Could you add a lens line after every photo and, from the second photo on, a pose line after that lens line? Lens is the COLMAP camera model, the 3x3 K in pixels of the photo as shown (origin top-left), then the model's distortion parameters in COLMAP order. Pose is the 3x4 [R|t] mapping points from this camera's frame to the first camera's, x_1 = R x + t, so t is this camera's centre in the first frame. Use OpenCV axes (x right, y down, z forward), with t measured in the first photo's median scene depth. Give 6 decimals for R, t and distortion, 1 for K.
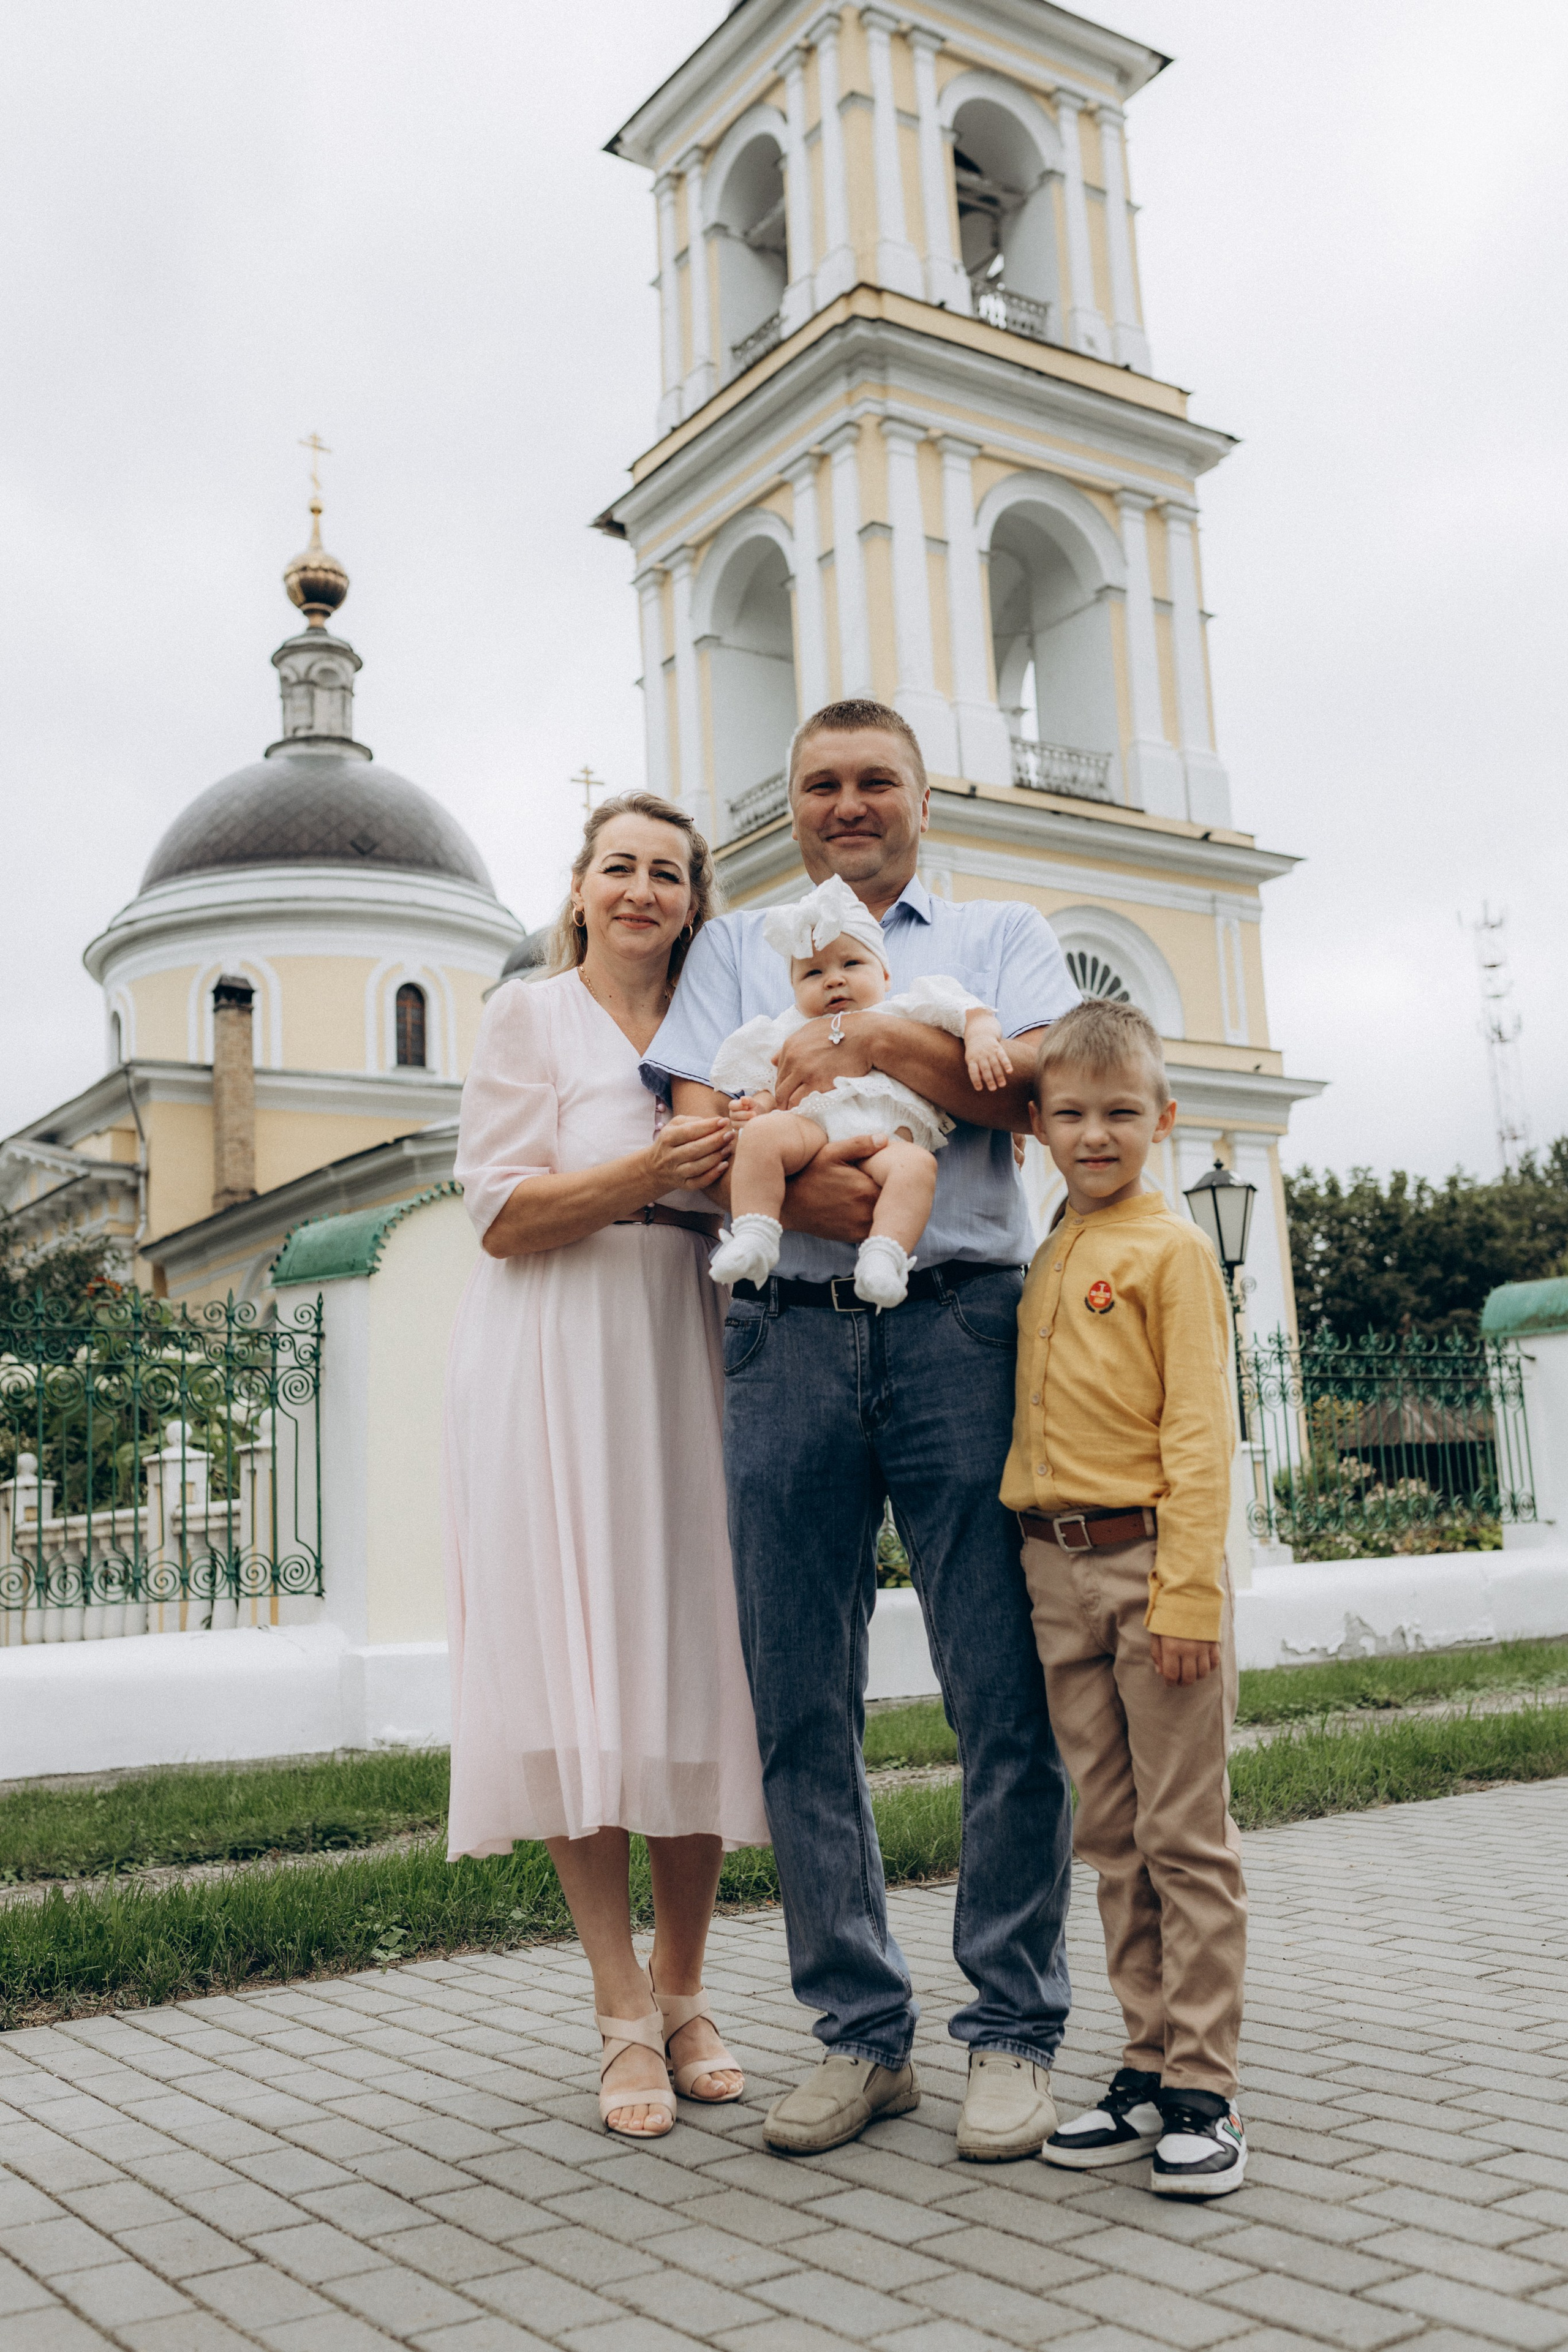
lens RADIAL K [[2214.9, 0, 790.6], [0, 2214.9, 1173.4], [0, 0, 1]] dist [-0.001400, 0.006488]
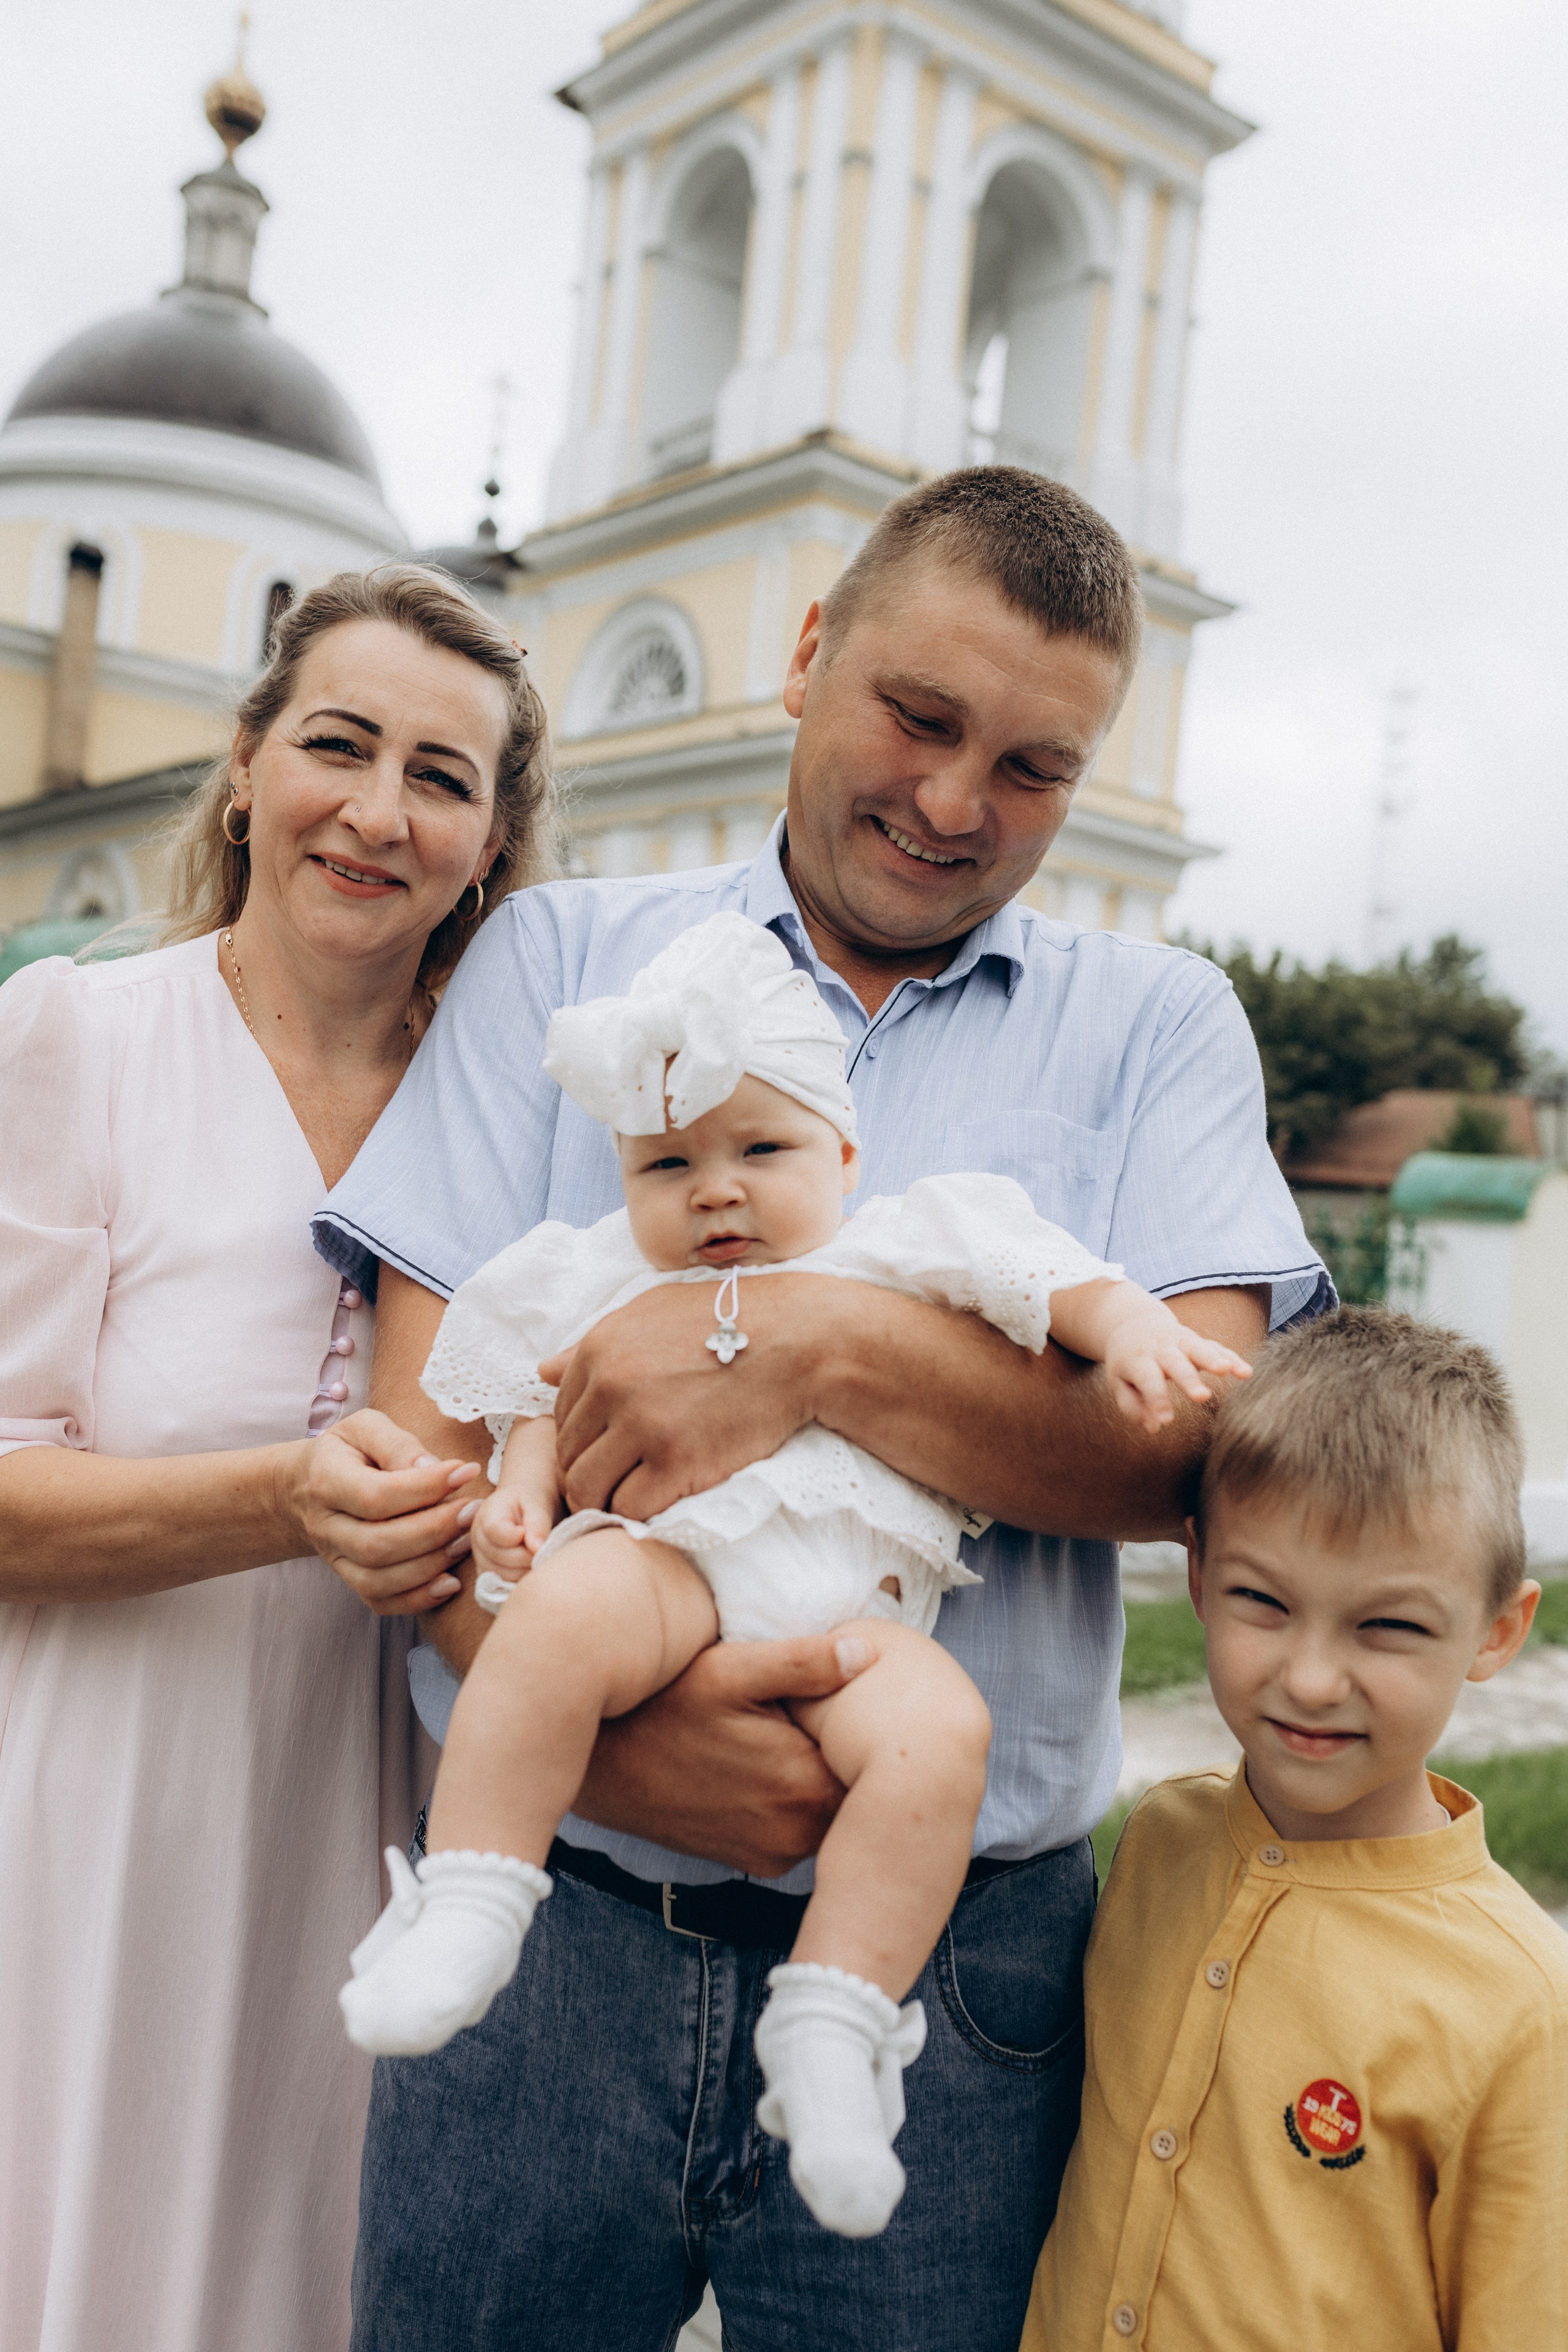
lens RADIAL K [[2239.2, 0, 786.5], [0, 2239.2, 1177.4], [0, 0, 1]] dist [-0.000853, 0.000625]
pose [[0.985979, 0.147091, 0.078801, -0.000835], [-0.157098, 0.977445, 0.141141, -0.009471], [-0.056264, -0.151542, 0.986848, 0.039319]]
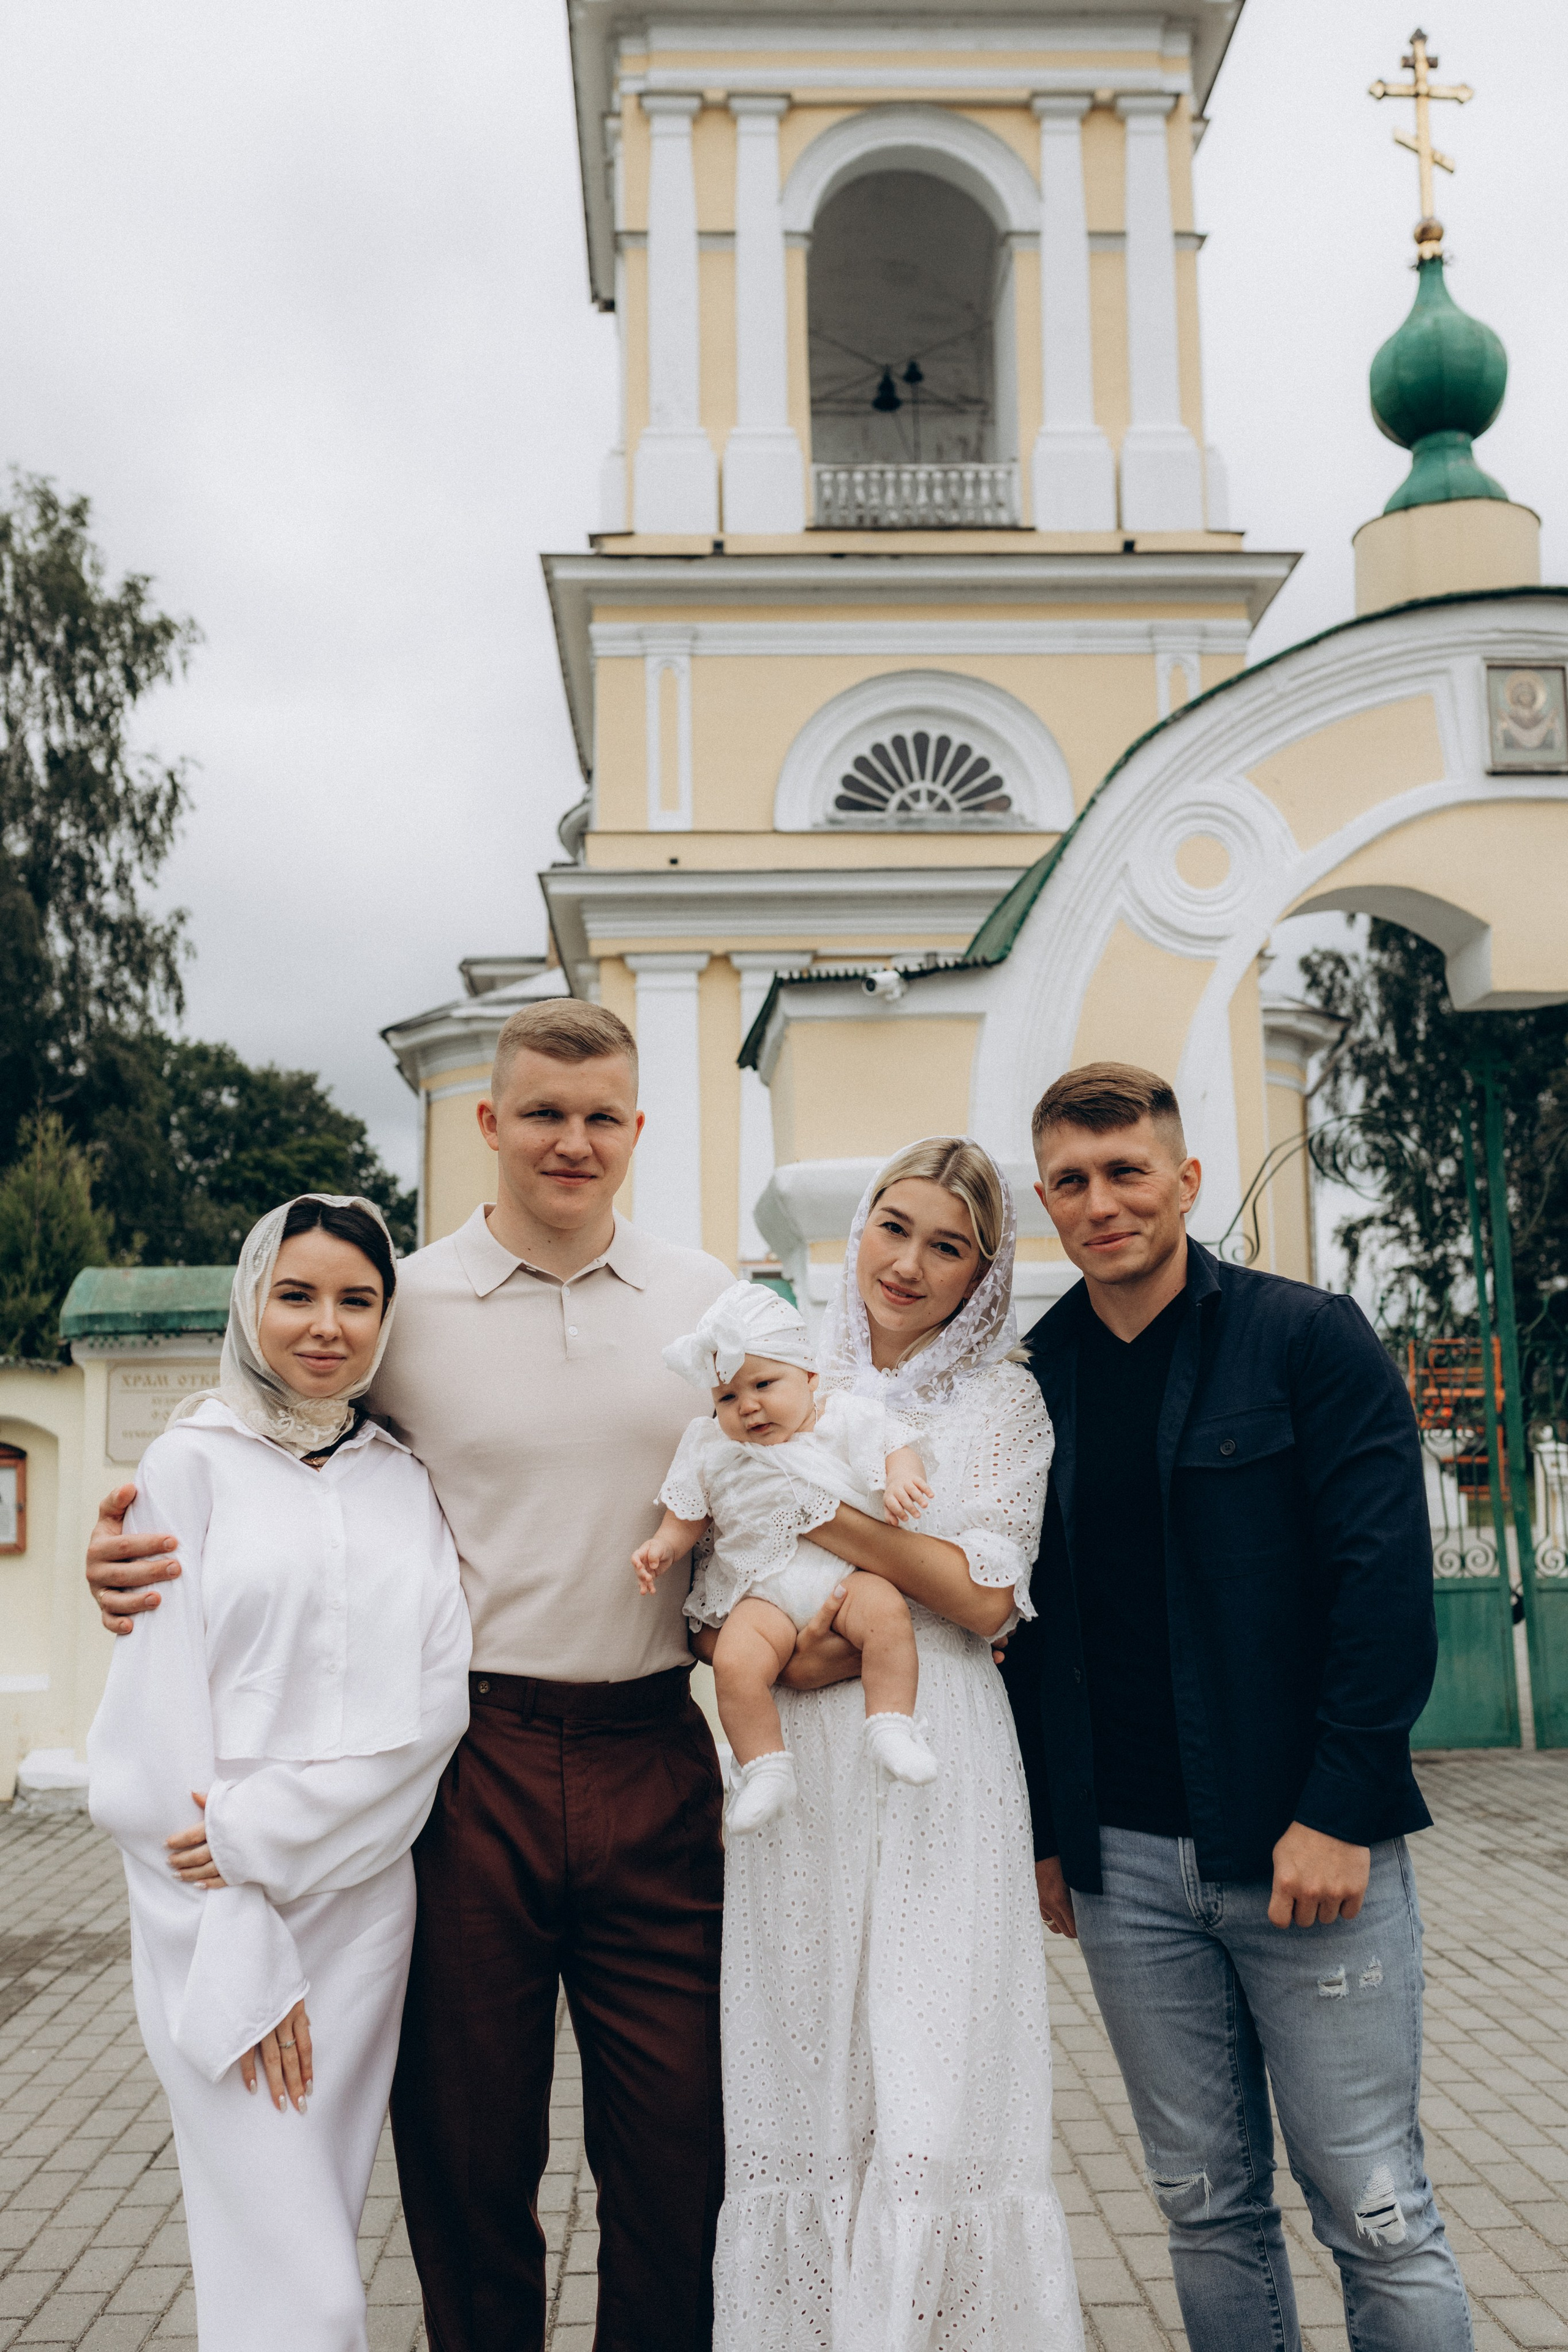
lens RADIAL K [[2248.5, 0, 784.0], [0, 2248.5, 1176.0], [0, 0, 1]] dist [-0.001669, -0.000403]
pose [[0.842047, -0.028980, -0.538625, 0.475951], [0.062800, 0.997032, 0.044532, 0.014301], [0.535736, -0.071323, 0.841368, 0.294133]]
